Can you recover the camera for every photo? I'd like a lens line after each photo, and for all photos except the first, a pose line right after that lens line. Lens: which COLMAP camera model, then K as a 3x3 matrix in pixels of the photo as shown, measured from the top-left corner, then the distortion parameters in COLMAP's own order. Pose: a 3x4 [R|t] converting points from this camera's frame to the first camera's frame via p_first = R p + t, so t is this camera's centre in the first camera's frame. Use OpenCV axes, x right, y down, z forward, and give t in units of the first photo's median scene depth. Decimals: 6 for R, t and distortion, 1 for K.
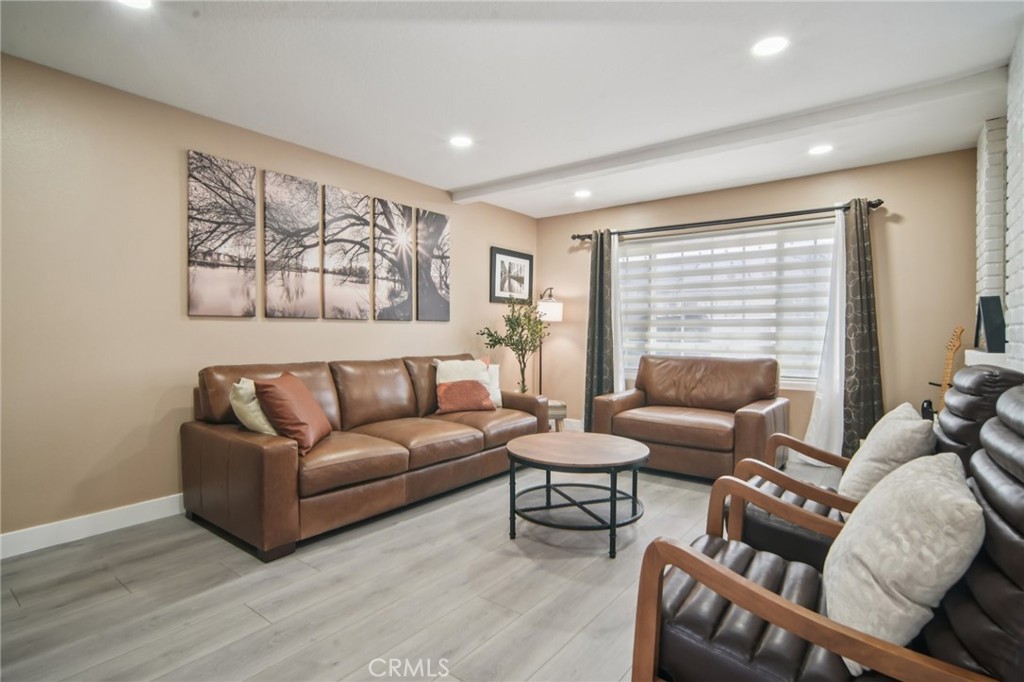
lens RADIAL K [[501.6, 0, 512.0], [0, 501.6, 341.0], [0, 0, 1]] dist [-0.022002, 0.014240]
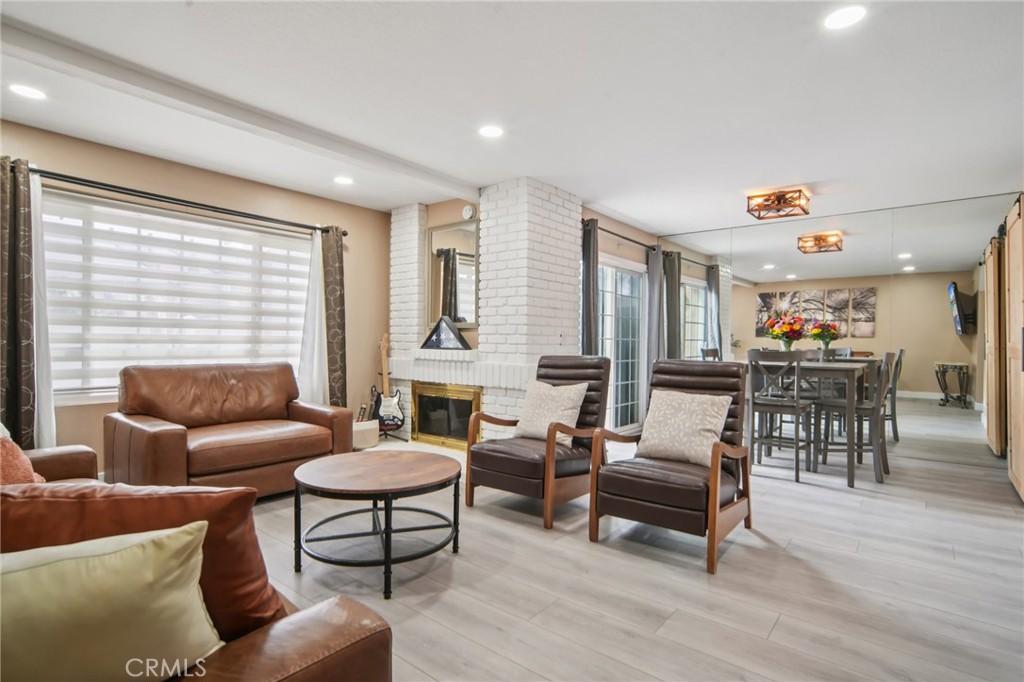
lens RADIAL K [[519.6, 0, 512.0], [0, 519.6, 341.0], [0, 0, 1]] dist [0.015105, 0.000269]
pose [[0.029751, -0.005404, 0.999543, -0.581043], [0.005117, 0.999973, 0.005254, -0.010667], [-0.999544, 0.004959, 0.029777, 0.554035]]
